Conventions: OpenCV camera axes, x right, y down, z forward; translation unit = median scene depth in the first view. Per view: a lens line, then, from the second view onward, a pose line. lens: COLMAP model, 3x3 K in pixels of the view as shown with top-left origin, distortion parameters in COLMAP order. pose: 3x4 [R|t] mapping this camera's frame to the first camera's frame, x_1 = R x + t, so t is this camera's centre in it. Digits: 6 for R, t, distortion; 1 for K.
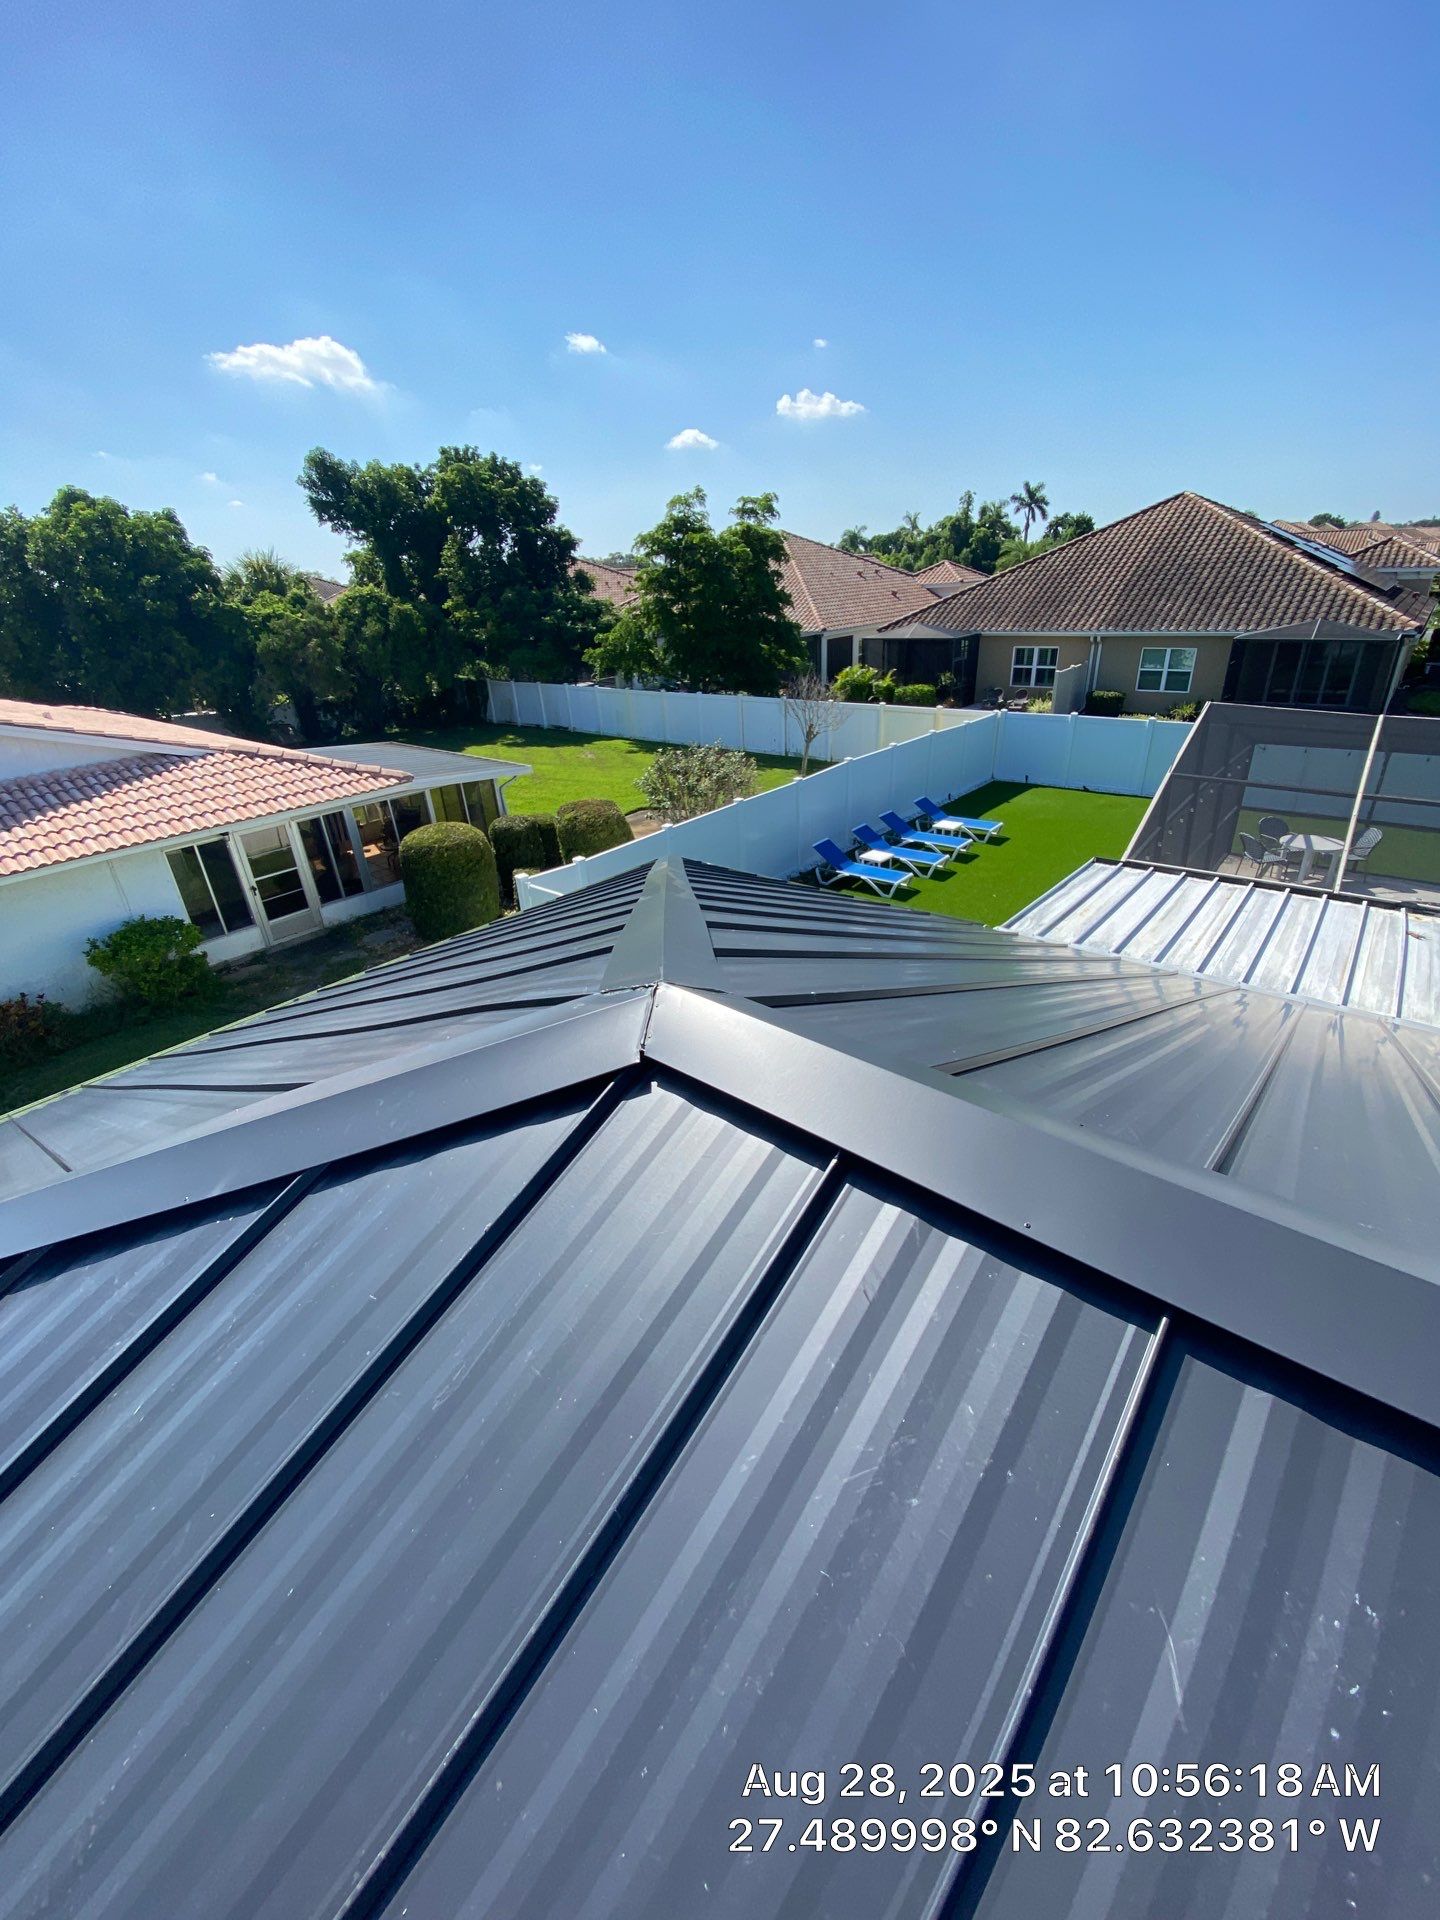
lens RADIAL K [[774.5, 0, 722.0], [0, 774.5, 950.9], [0, 0, 1]] dist [0.006475, -0.015153]
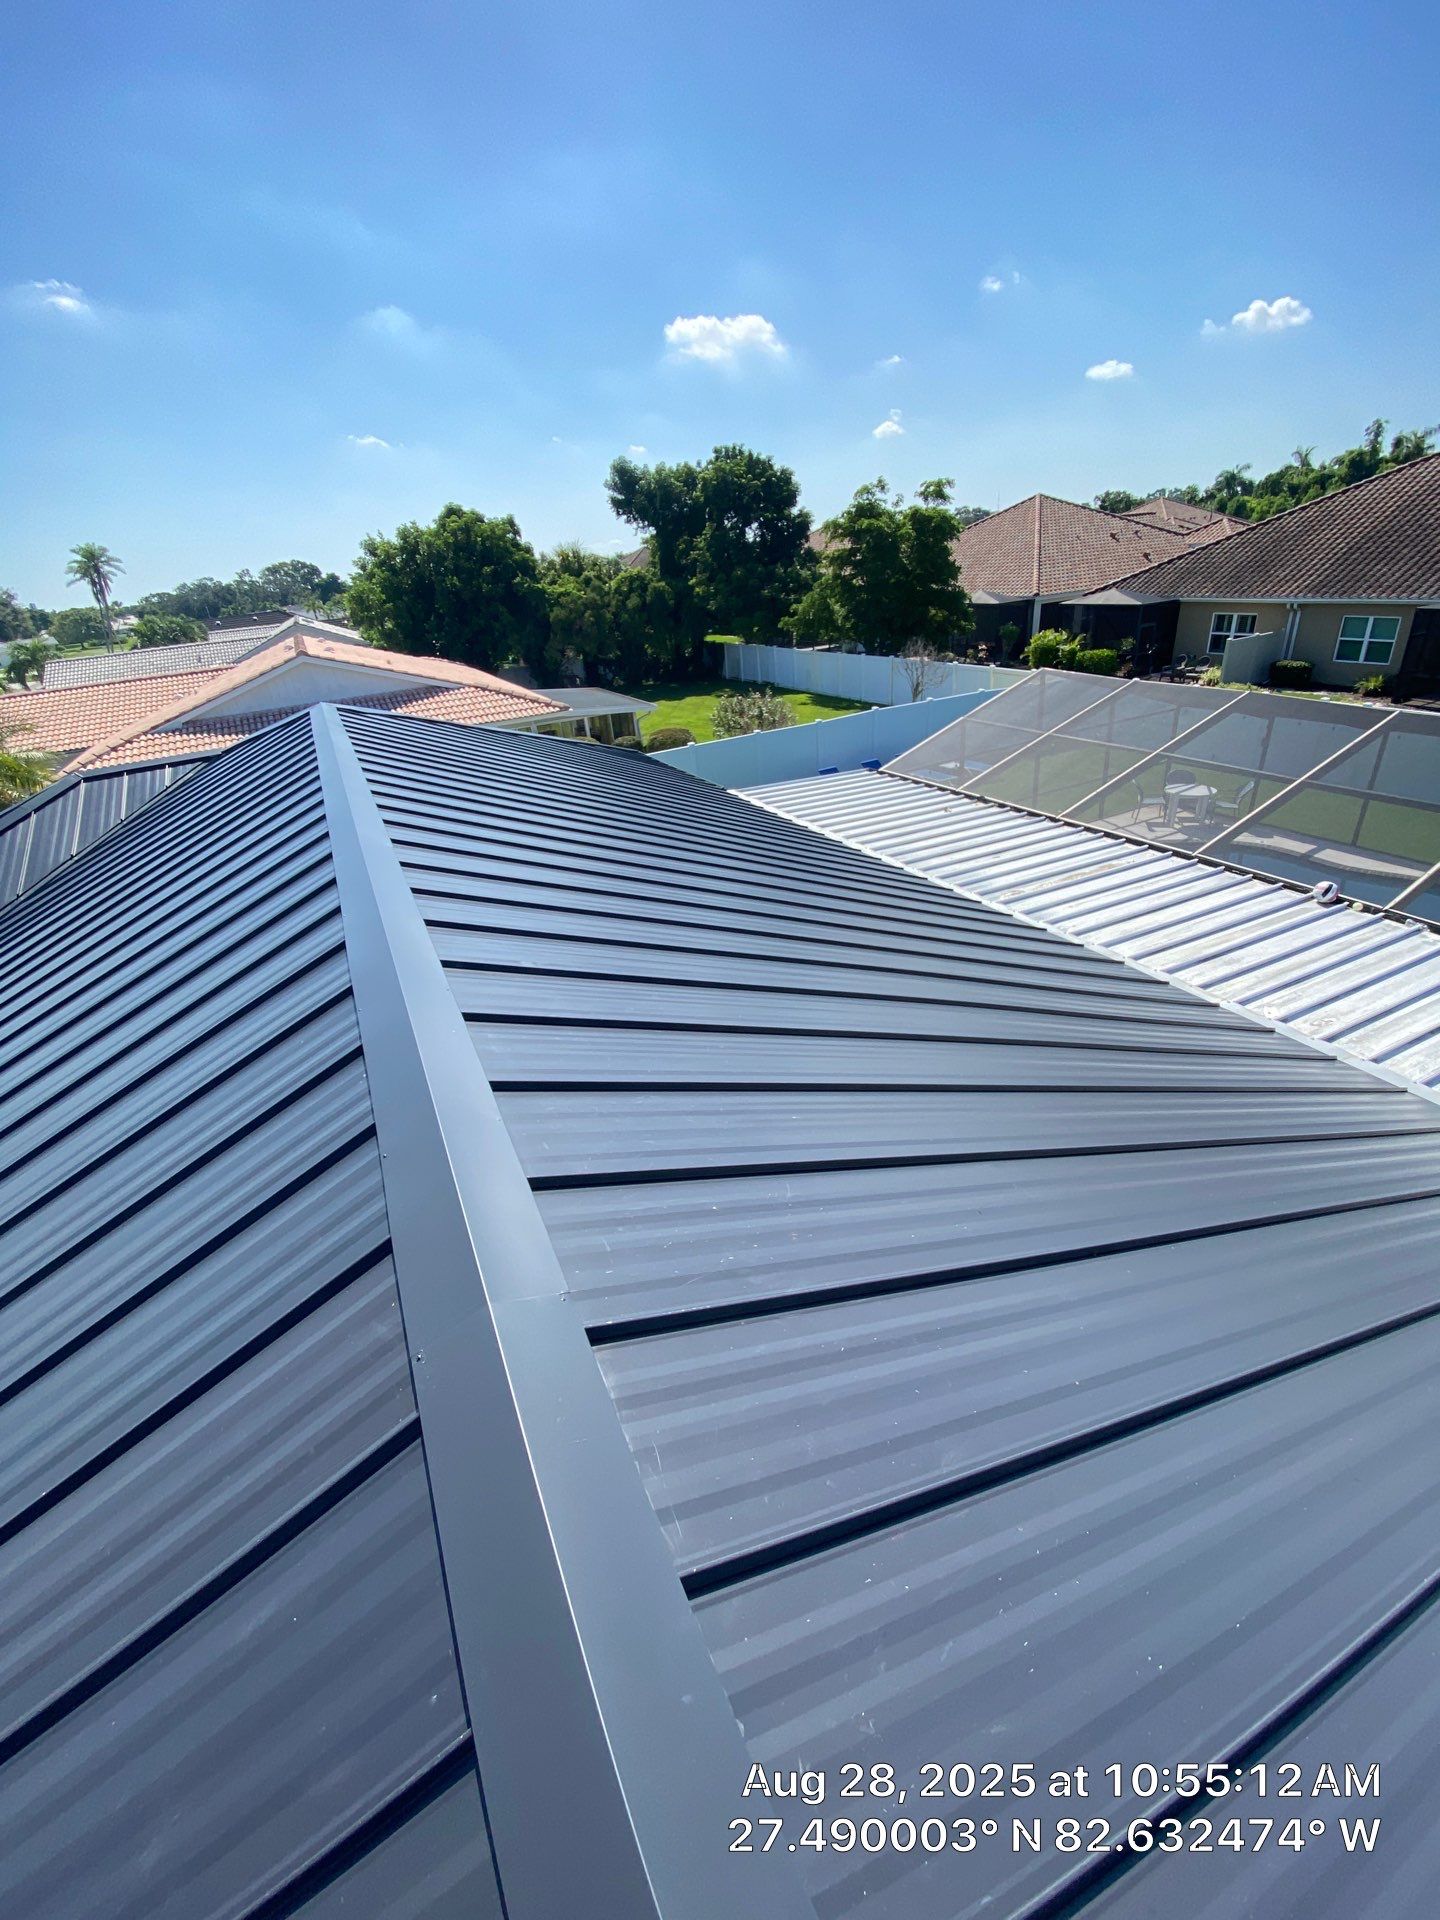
lens RADIAL K [[774.5, 0, 725.5], [0, 774.5, 956.6], [0, 0, 1]] dist [0.006475, -0.015153]
pose [[0.919531, 0.154440, -0.361402, 0.258807], [-0.136061, 0.987786, 0.075932, 0.054453], [0.368715, -0.020649, 0.929313, -0.170561]]
